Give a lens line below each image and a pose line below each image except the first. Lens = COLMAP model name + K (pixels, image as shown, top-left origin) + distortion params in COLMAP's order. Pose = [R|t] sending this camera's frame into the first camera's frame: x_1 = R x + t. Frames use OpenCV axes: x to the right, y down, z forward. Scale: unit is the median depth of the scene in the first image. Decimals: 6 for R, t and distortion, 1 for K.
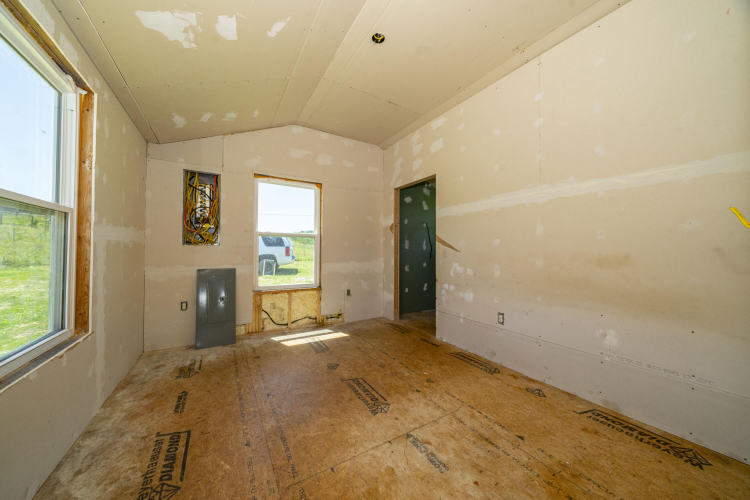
lens RADIAL K [[250.3, 0, 375.0], [0, 250.3, 250.0], [0, 0, 1]] dist [-0.003218, -0.000096]
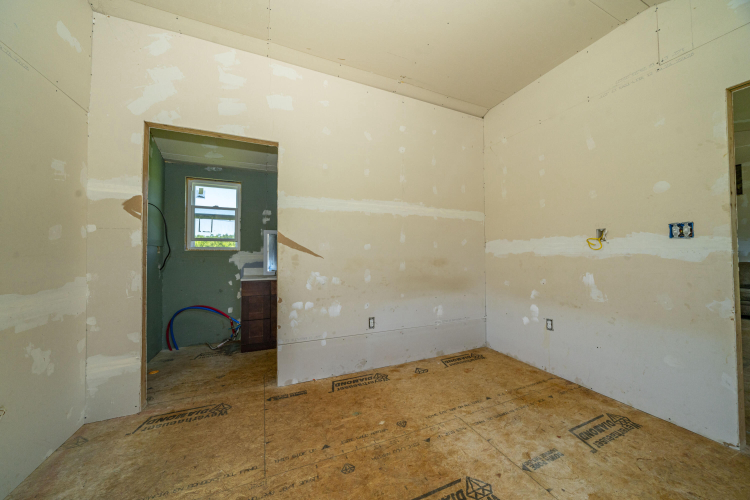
lens RADIAL K [[250.3, 0, 375.0], [0, 250.3, 250.0], [0, 0, 1]] dist [-0.003218, -0.000096]
pose [[0.157327, 0.009526, 0.987501, -0.513800], [-0.002495, 0.999954, -0.009249, -0.011028], [-0.987543, -0.001009, 0.157343, 0.865759]]
